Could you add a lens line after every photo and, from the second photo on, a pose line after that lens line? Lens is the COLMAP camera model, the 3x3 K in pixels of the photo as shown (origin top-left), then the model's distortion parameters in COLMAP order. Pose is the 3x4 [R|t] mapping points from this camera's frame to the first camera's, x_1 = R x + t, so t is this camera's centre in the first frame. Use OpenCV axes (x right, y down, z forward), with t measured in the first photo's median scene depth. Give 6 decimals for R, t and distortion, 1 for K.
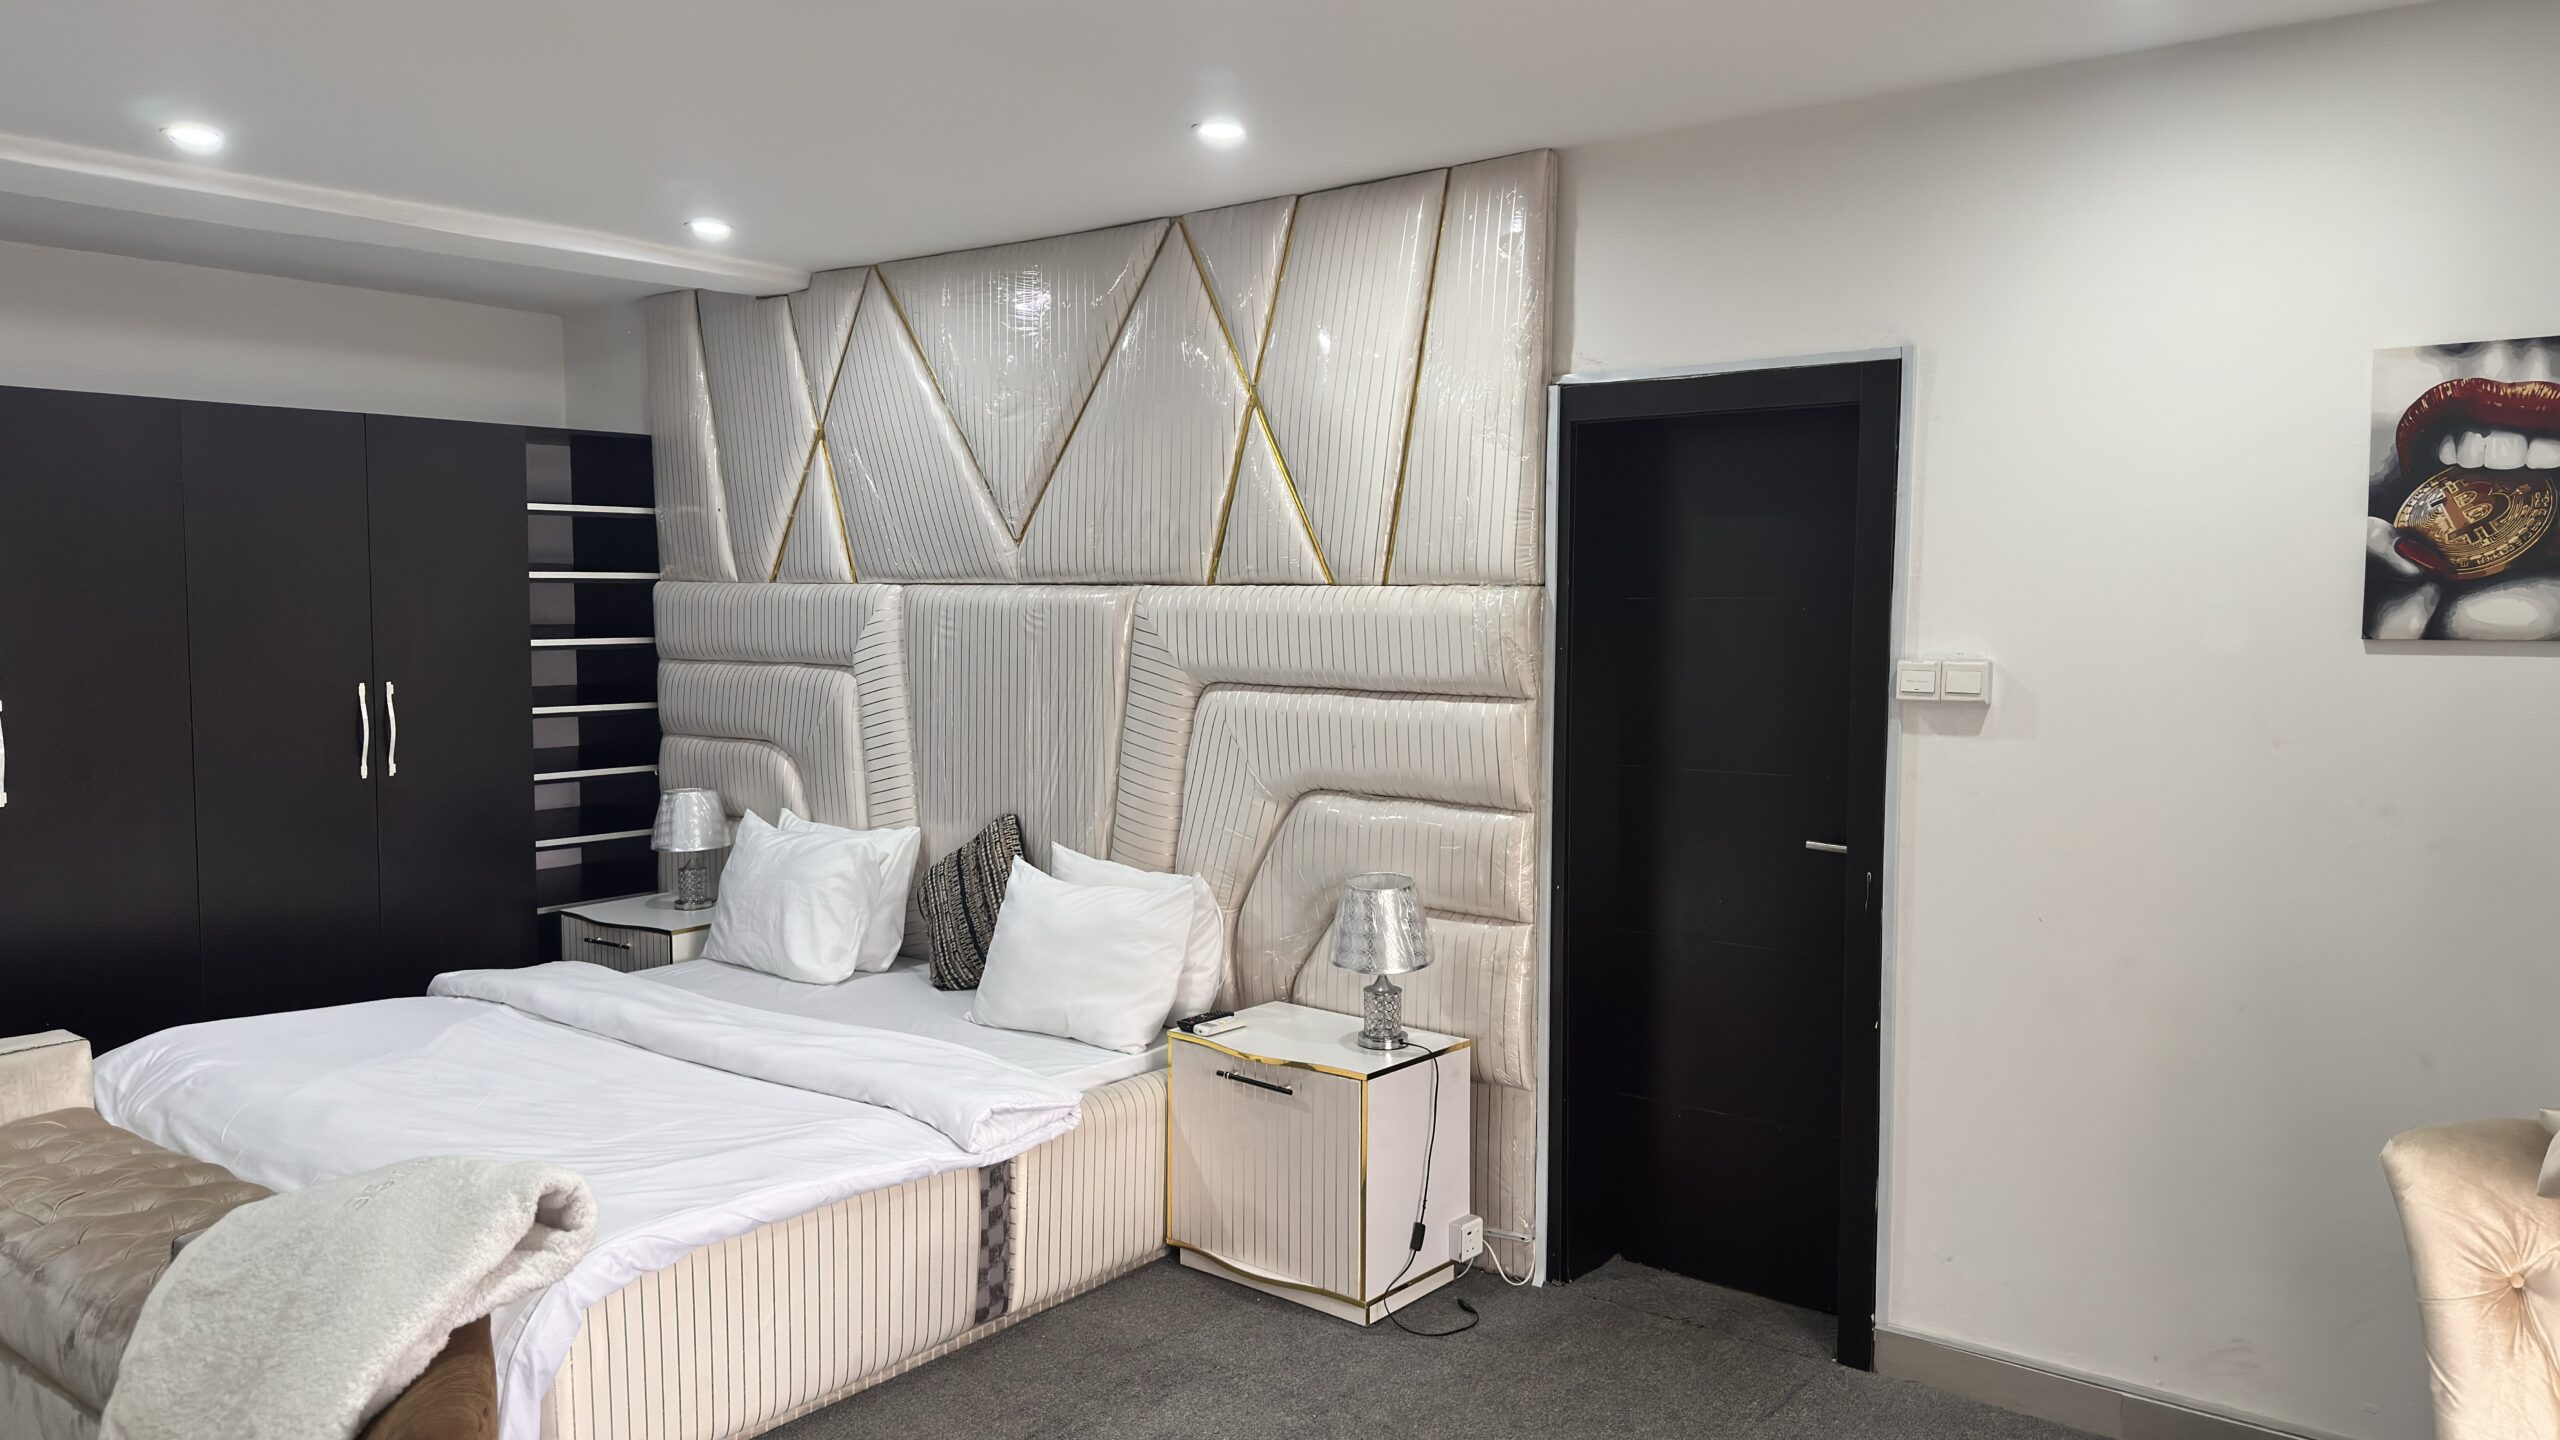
lens RADIAL K [[1803.4, 0, 1280.1], [0, 1803.4, 734.3], [0, 0, 1]] dist [0.059376, -0.076073]
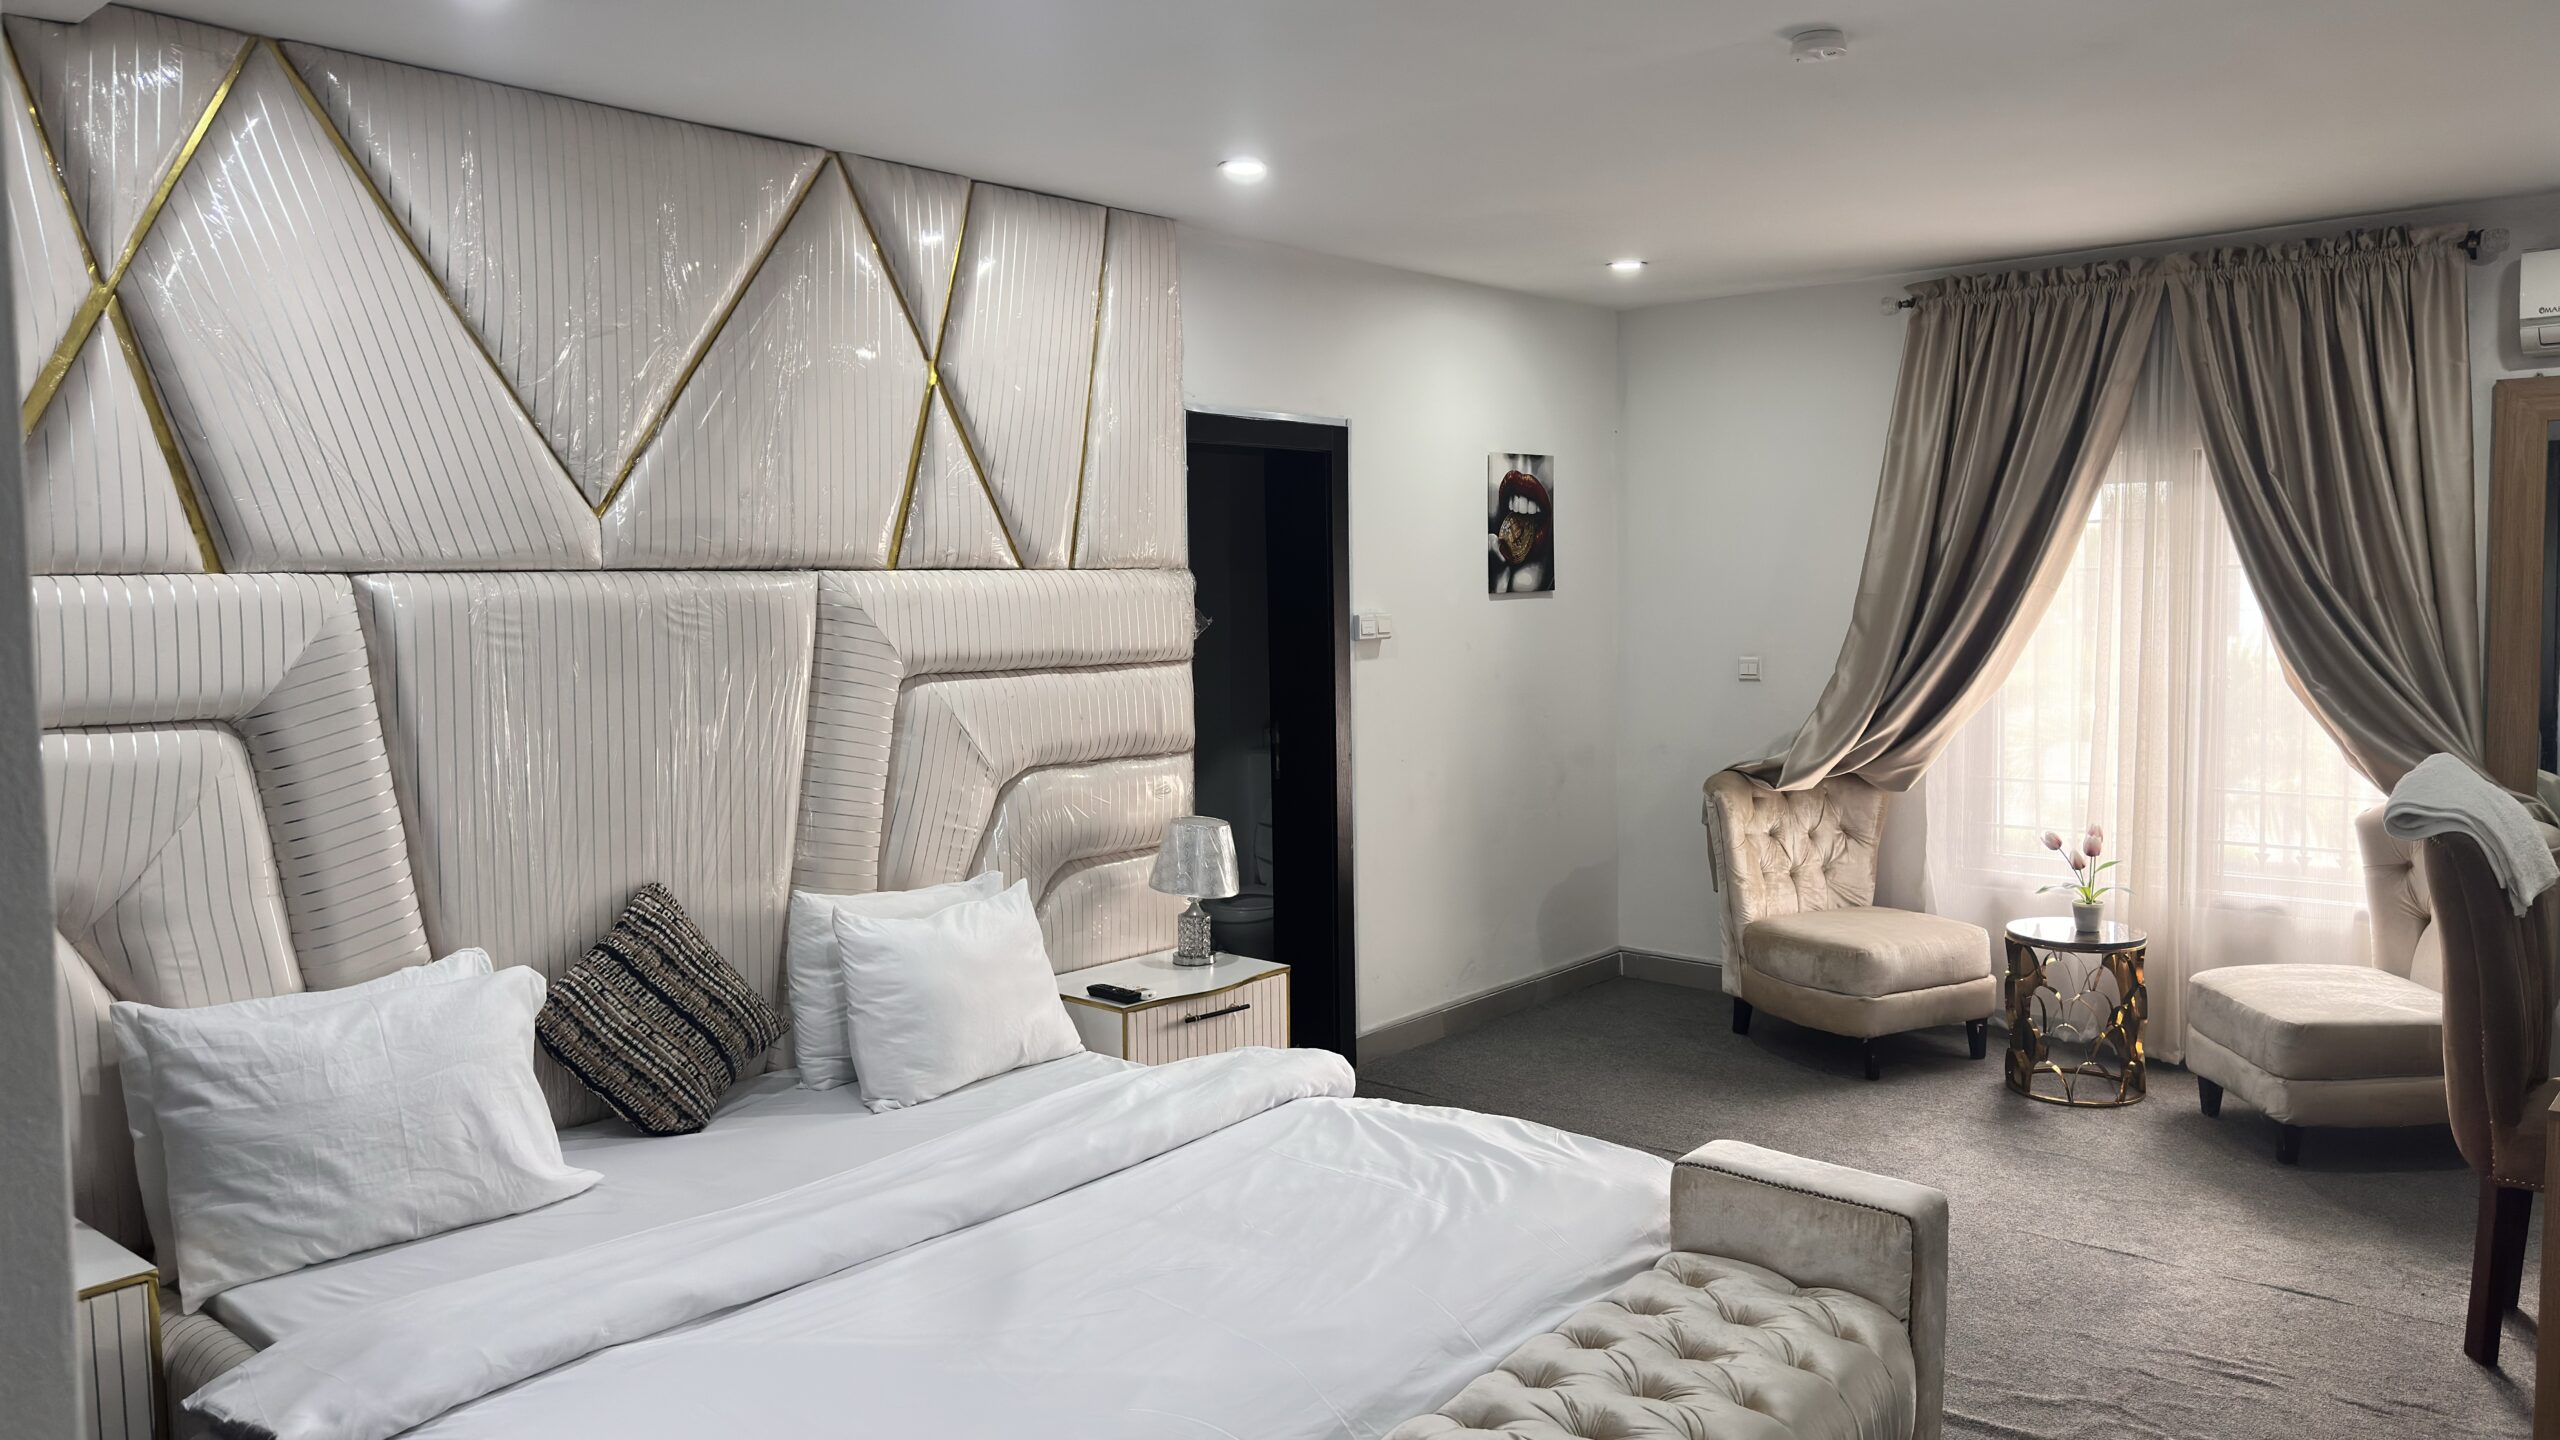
lens RADIAL K [[1803.4, 0, 1287.5], [0, 1803.4, 750.1], [0, 0, 1]] dist [0.059376, -0.076073]
pose [[0.038013, -0.100263, 0.994235, -1.122150], [0.089073, 0.991333, 0.096565, -0.073470], [-0.995299, 0.084889, 0.046614, 0.892153]]
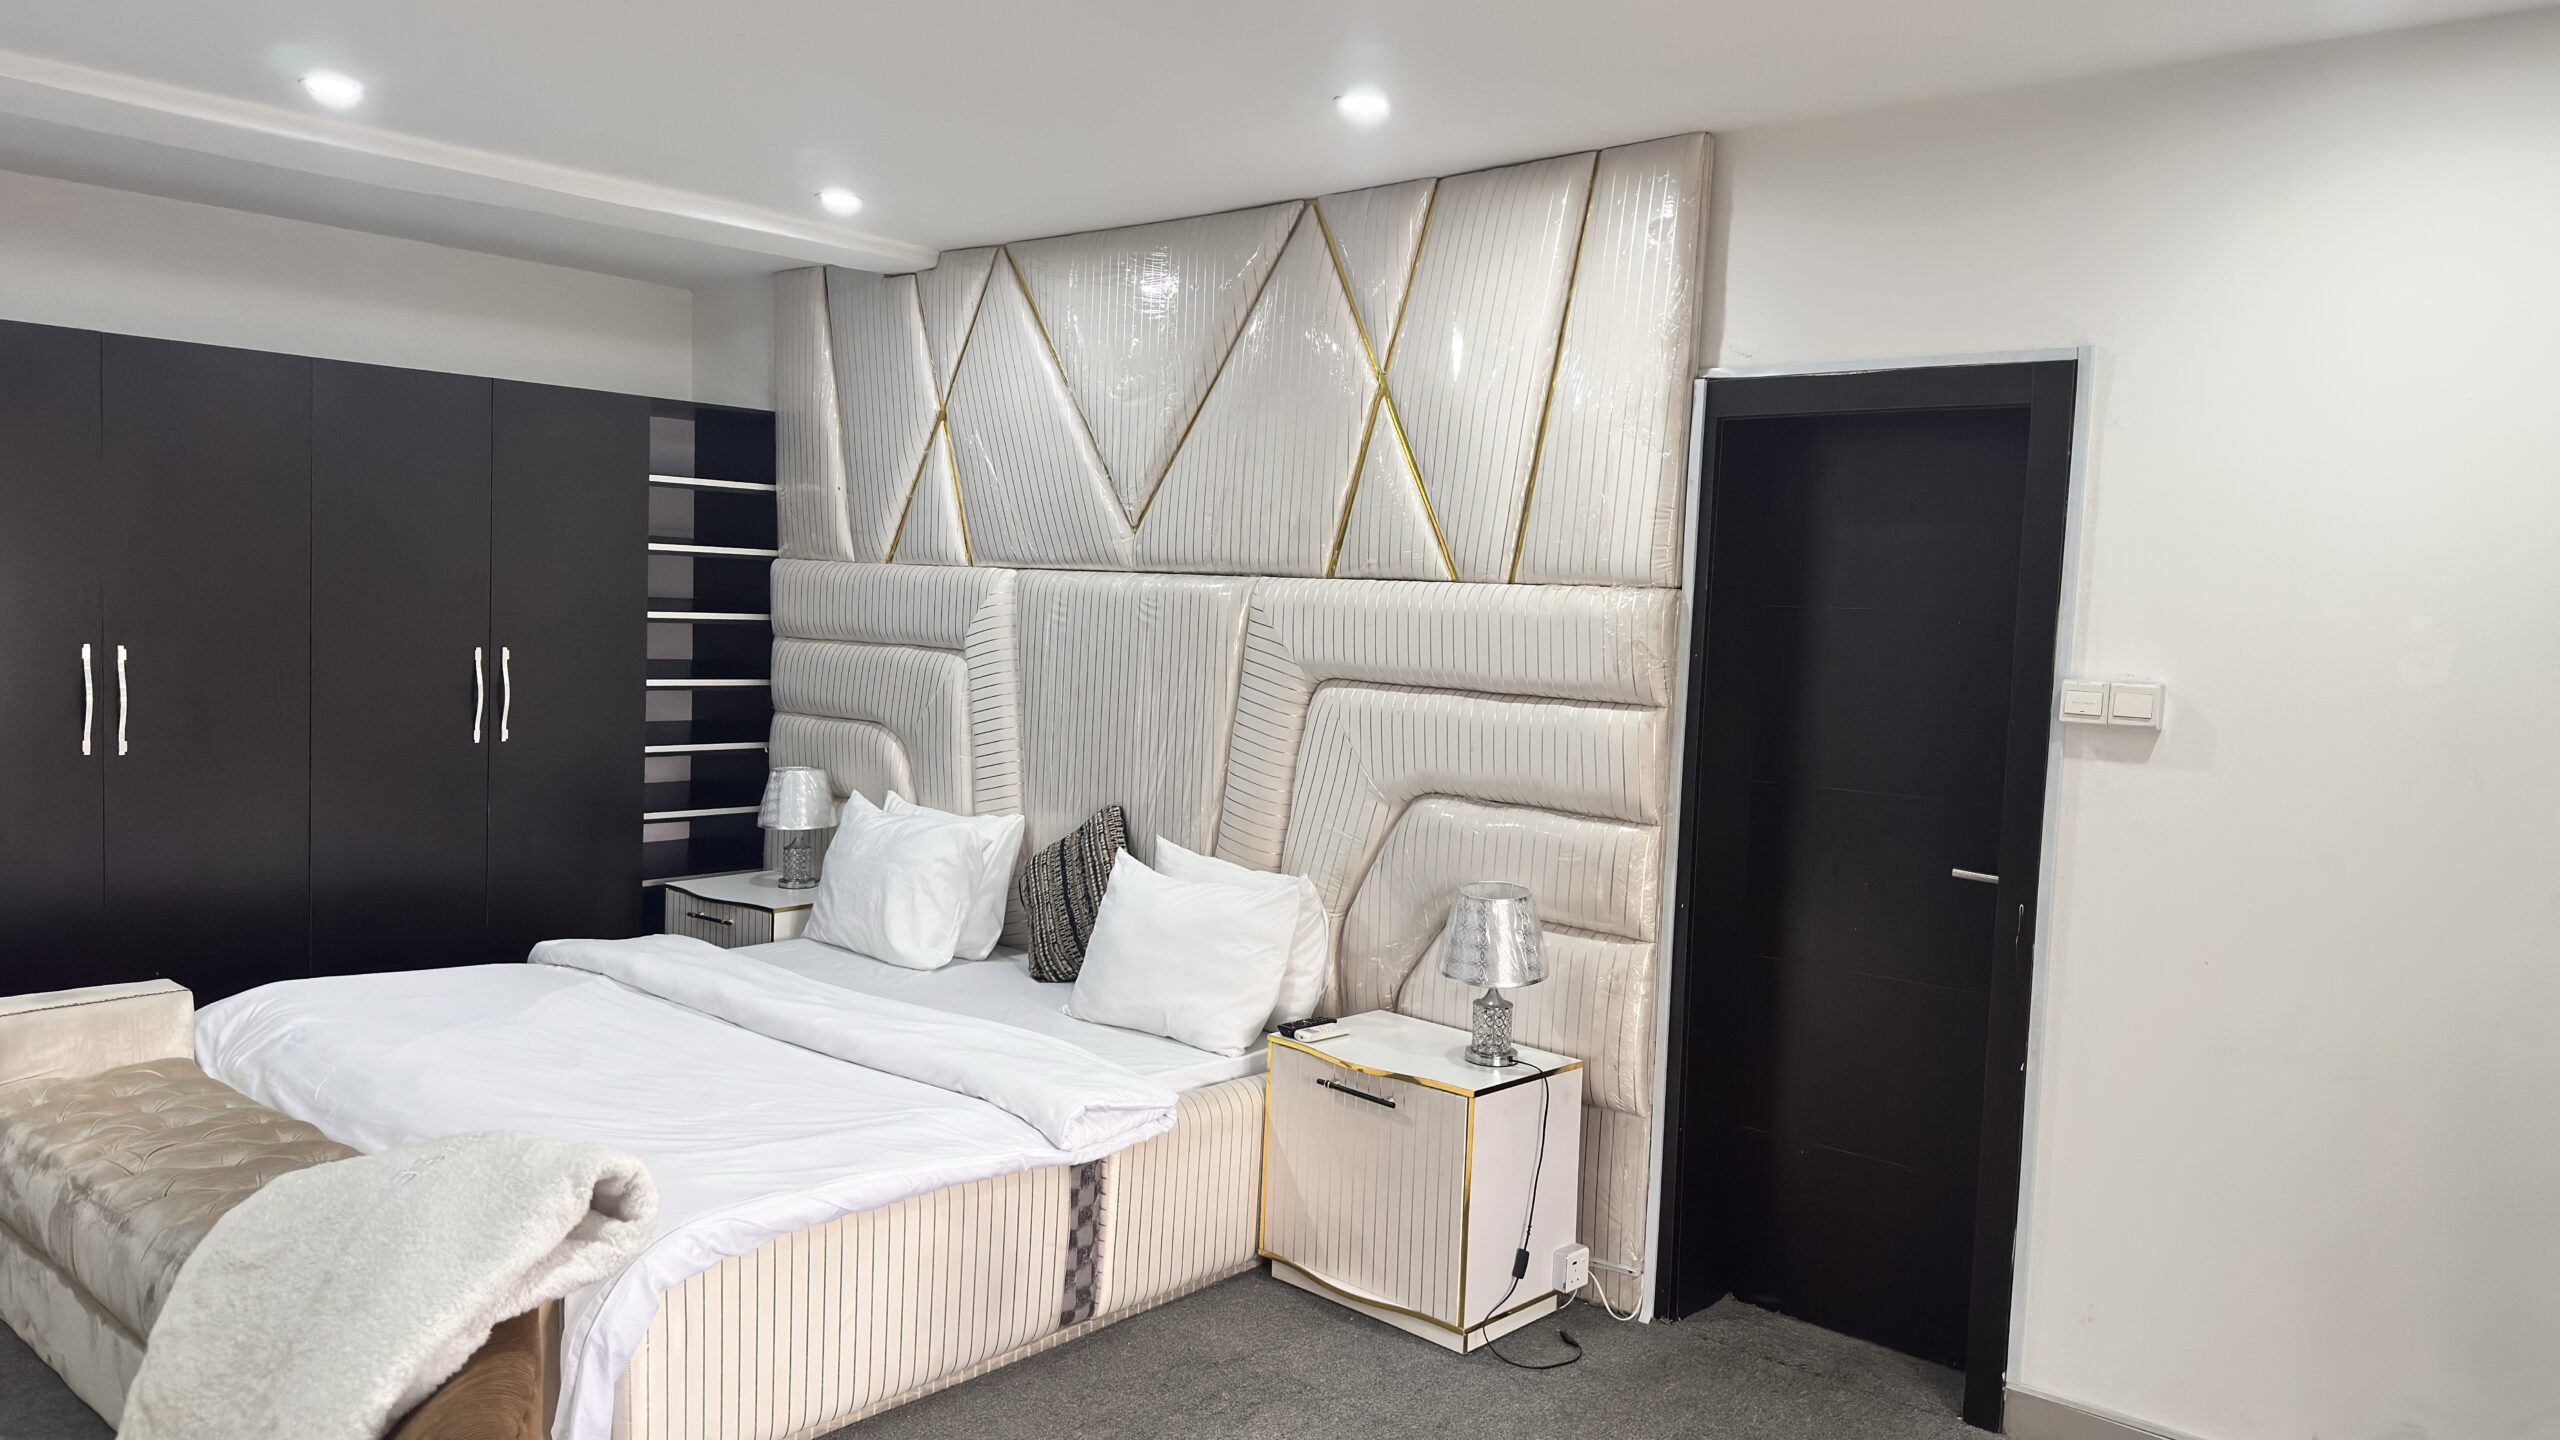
lens RADIAL K [[1803.4, 0, 1283.6], [0, 1803.4, 729.5], [0, 0, 1]] dist [0.059376, -0.076073]
pose [[0.997607, 0.040065, -0.056344, -0.006314], [-0.040433, 0.999168, -0.005412, 0.005640], [0.056081, 0.007677, 0.998397, 0.033112]]
